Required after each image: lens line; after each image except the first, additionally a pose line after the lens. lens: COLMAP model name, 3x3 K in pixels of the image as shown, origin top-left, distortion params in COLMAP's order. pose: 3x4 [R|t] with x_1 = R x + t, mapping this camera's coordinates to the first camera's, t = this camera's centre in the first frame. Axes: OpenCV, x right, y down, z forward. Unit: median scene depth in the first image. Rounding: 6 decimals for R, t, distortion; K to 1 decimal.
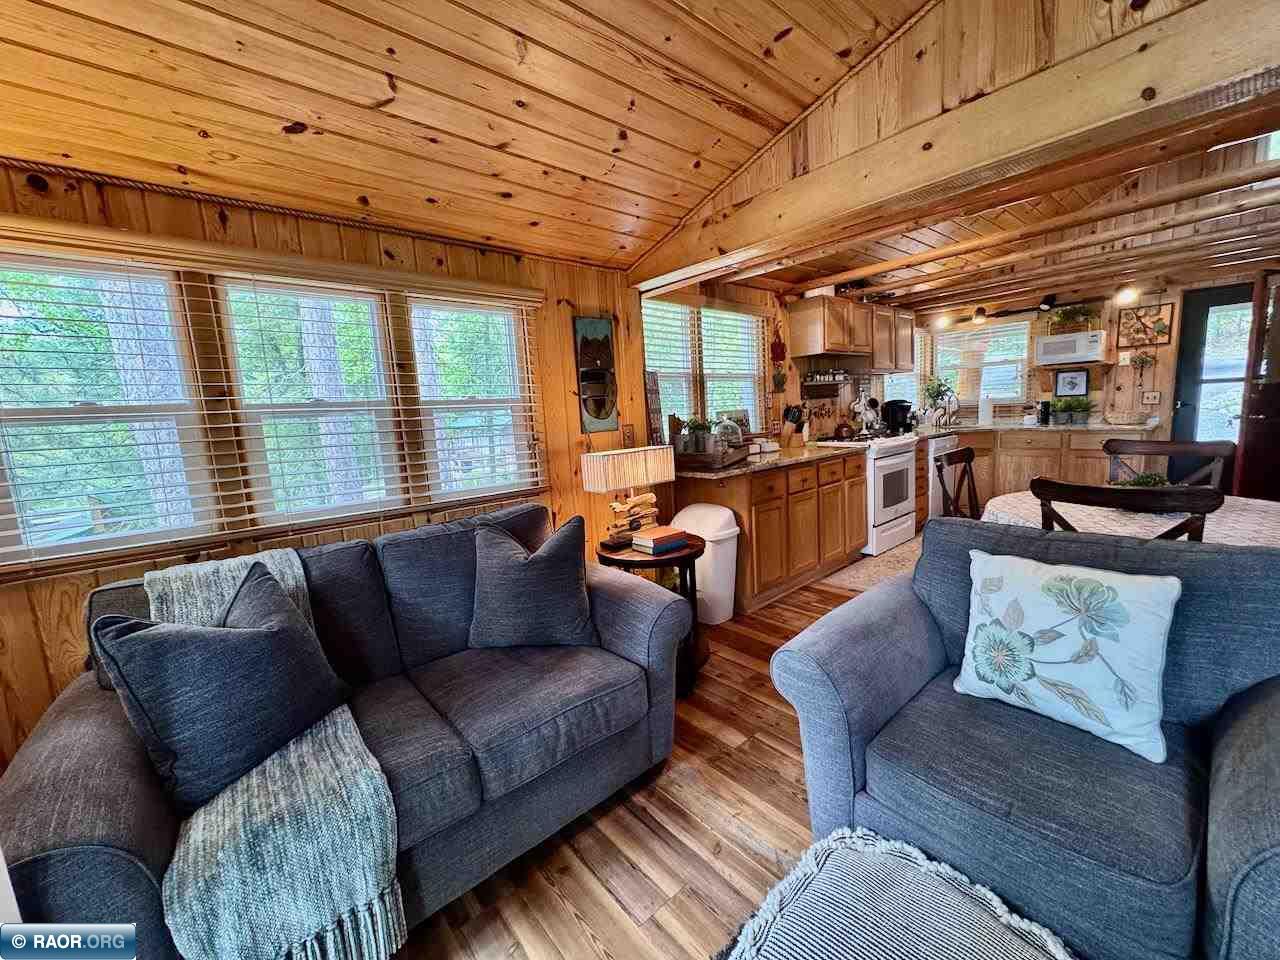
lens RADIAL K [[506.2, 0, 639.9], [0, 506.2, 481.5], [0, 0, 1]] dist [-0.003601, 0.000721]
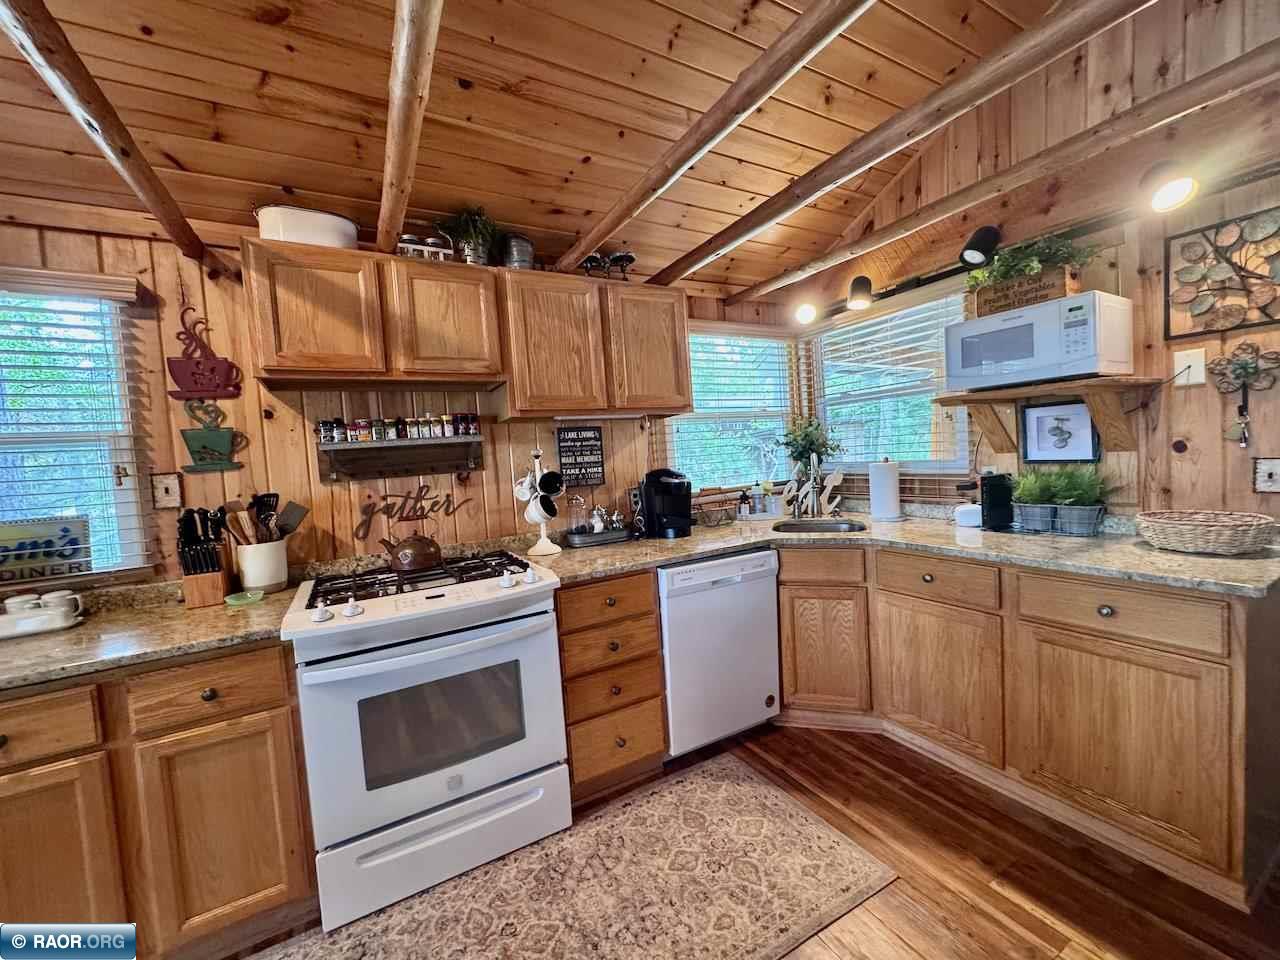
lens RADIAL K [[506.2, 0, 643.4], [0, 506.2, 479.9], [0, 0, 1]] dist [-0.003601, 0.000721]
pose [[0.981692, 0.003918, -0.190435, 1.263882], [-0.018015, 0.997216, -0.072353, -0.251794], [0.189621, 0.074459, 0.979030, 1.128829]]
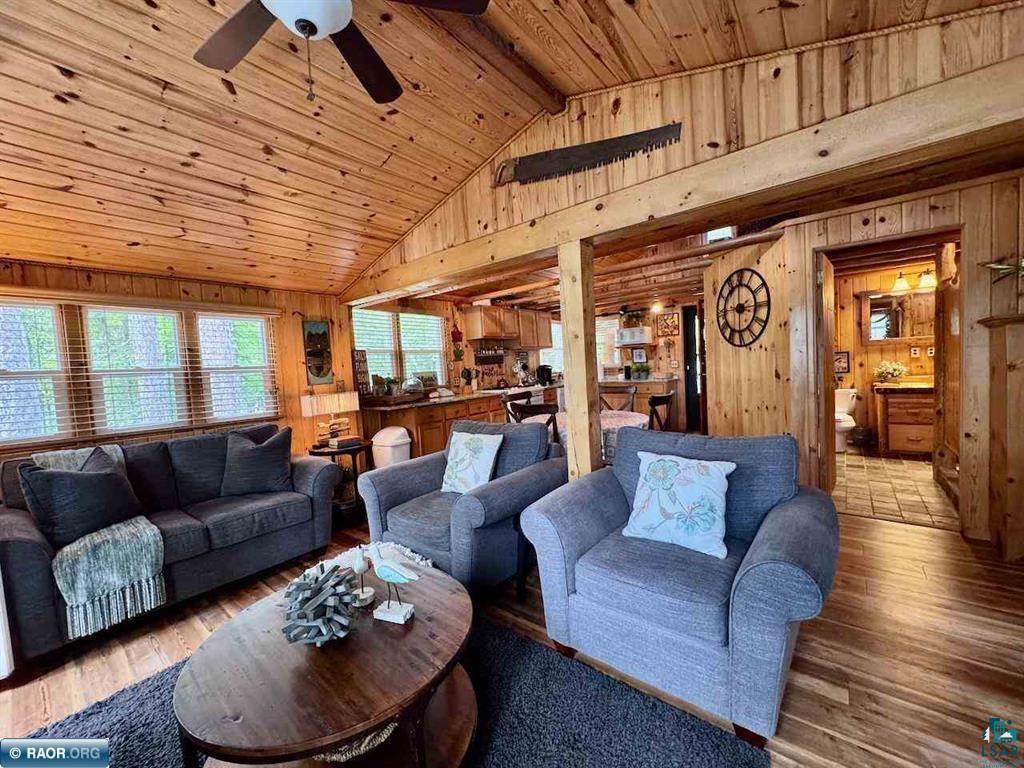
lens RADIAL K [[405.0, 0, 511.7], [0, 405.0, 385.8], [0, 0, 1]] dist [-0.003601, 0.000721]
pose [[0.983713, -0.008200, 0.179557, 0.365151], [0.026386, 0.994724, -0.099131, 0.072669], [-0.177797, 0.102254, 0.978740, -0.562842]]
